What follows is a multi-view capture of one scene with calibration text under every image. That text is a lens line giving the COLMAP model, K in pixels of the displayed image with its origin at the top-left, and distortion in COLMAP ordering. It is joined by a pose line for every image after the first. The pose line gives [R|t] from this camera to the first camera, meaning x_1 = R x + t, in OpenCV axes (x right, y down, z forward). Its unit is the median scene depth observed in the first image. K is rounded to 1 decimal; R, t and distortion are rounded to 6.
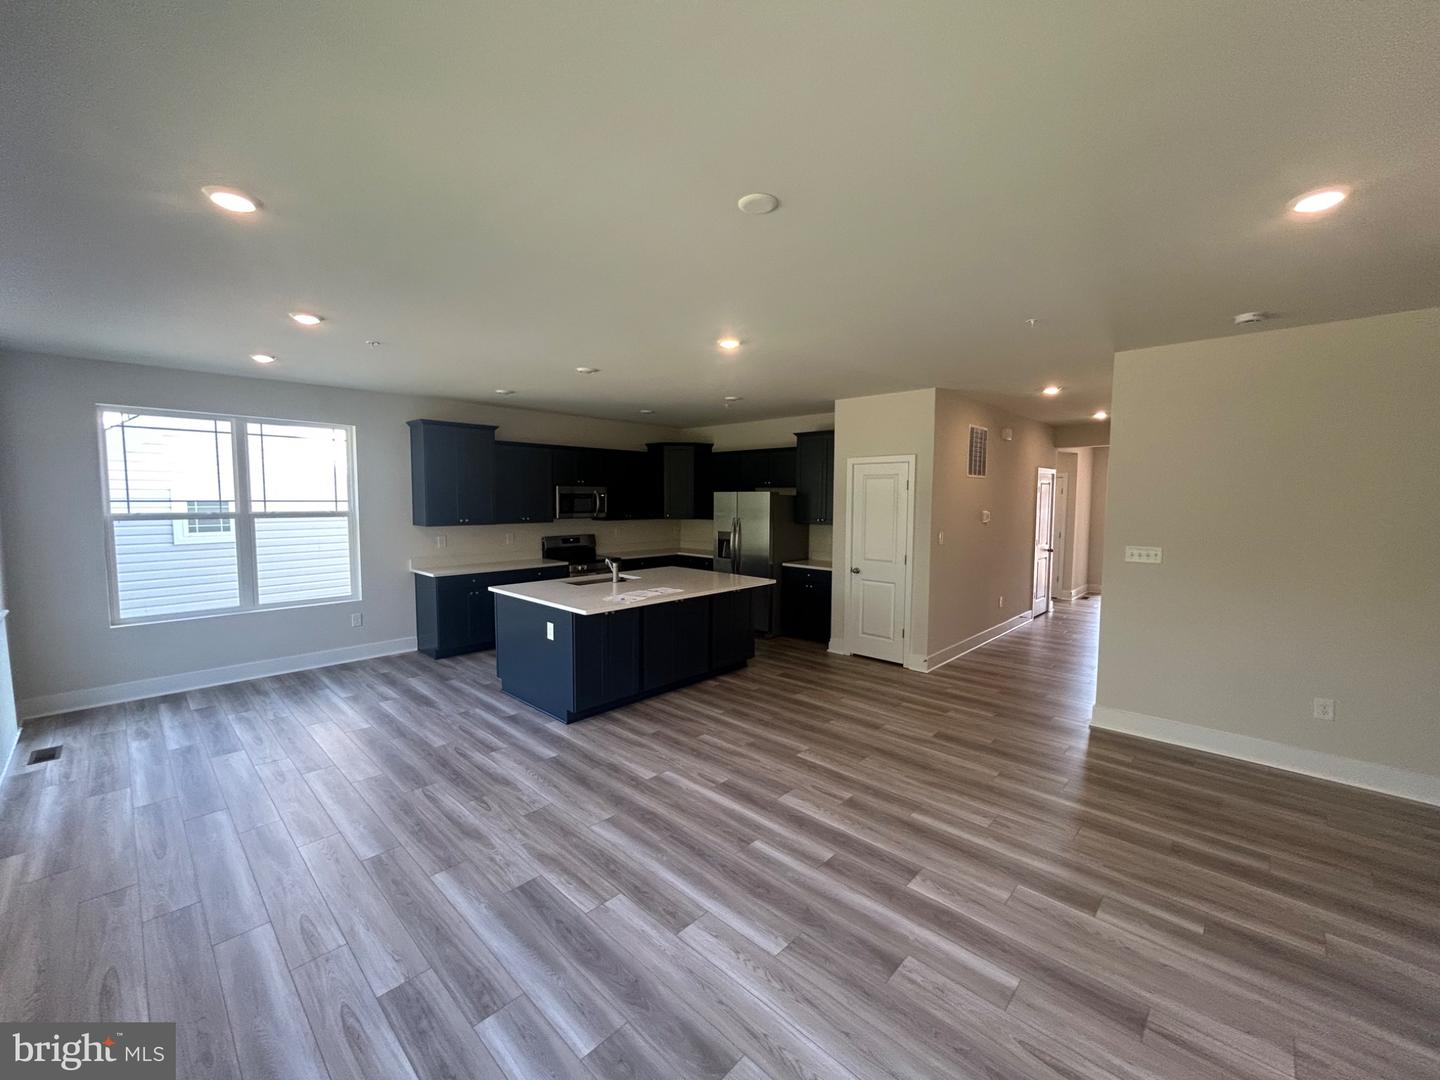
lens RADIAL K [[575.8, 0, 720.0], [0, 575.8, 540.0], [0, 0, 1]] dist [0.000250, 0.000008]
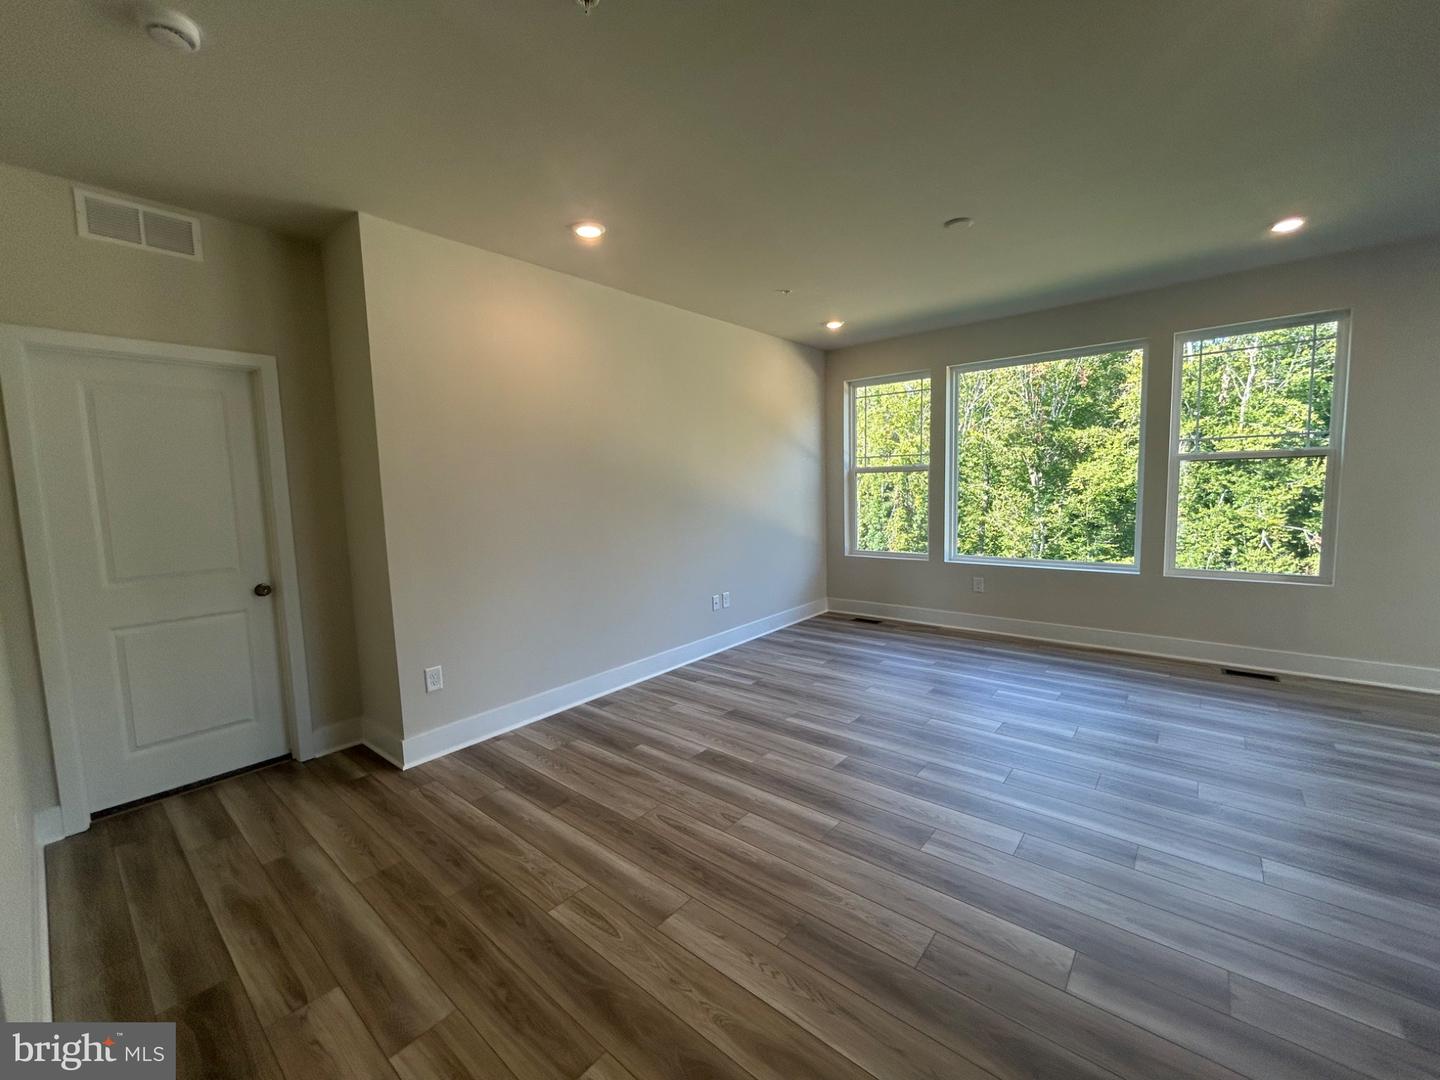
lens RADIAL K [[575.8, 0, 720.0], [0, 575.8, 540.0], [0, 0, 1]] dist [0.000250, 0.000008]
pose [[-0.997766, 0.027421, -0.060912, 0.611638], [0.016917, 0.985861, 0.166707, -0.029545], [0.064623, 0.165304, -0.984123, 1.959066]]
